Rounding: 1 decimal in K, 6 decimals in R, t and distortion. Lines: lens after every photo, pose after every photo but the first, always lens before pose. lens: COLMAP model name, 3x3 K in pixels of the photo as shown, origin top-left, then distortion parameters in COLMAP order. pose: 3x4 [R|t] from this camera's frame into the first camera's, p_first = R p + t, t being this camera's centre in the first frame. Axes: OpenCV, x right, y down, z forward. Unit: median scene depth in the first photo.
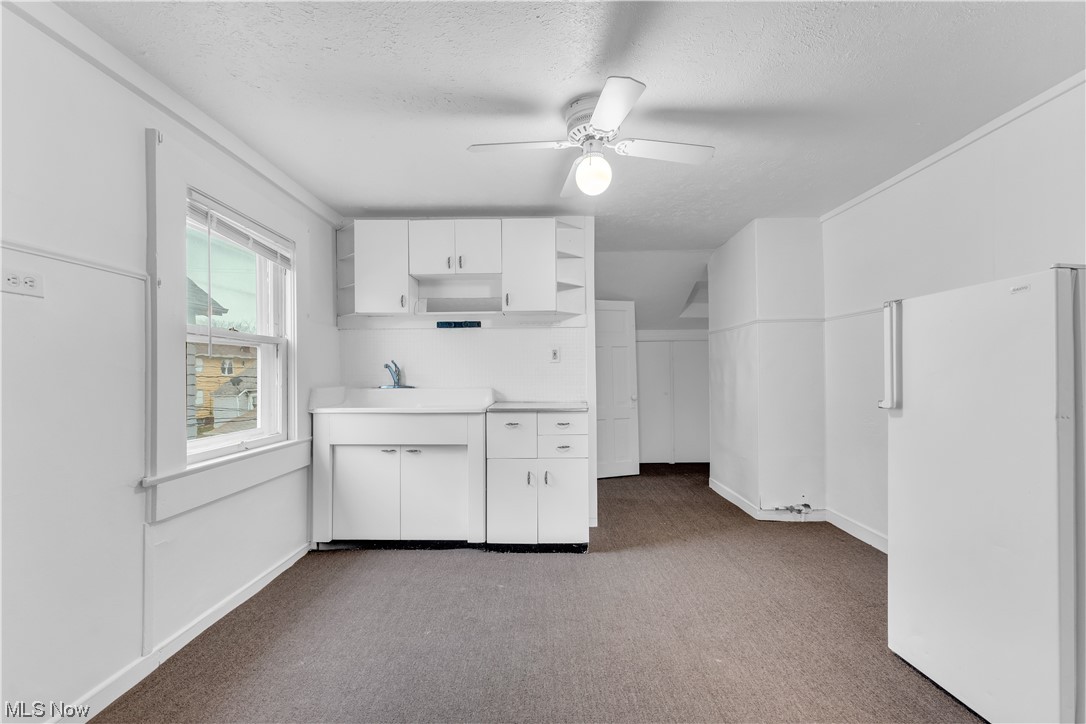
lens RADIAL K [[441.5, 0, 536.0], [0, 441.5, 367.0], [0, 0, 1]] dist [-0.001094, -0.000253]
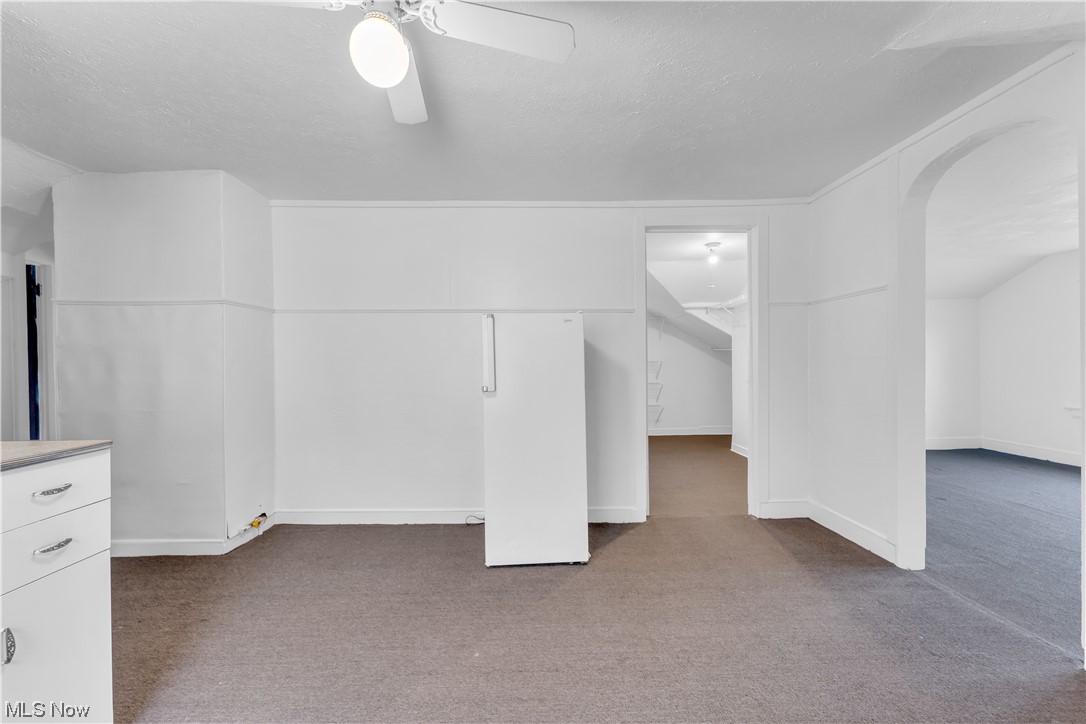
lens RADIAL K [[441.5, 0, 536.0], [0, 441.5, 363.2], [0, 0, 1]] dist [-0.001094, -0.000253]
pose [[-0.044656, 0.011302, 0.998938, -0.324405], [-0.008237, 0.999898, -0.011681, 0.011701], [-0.998968, -0.008750, -0.044558, 0.504019]]
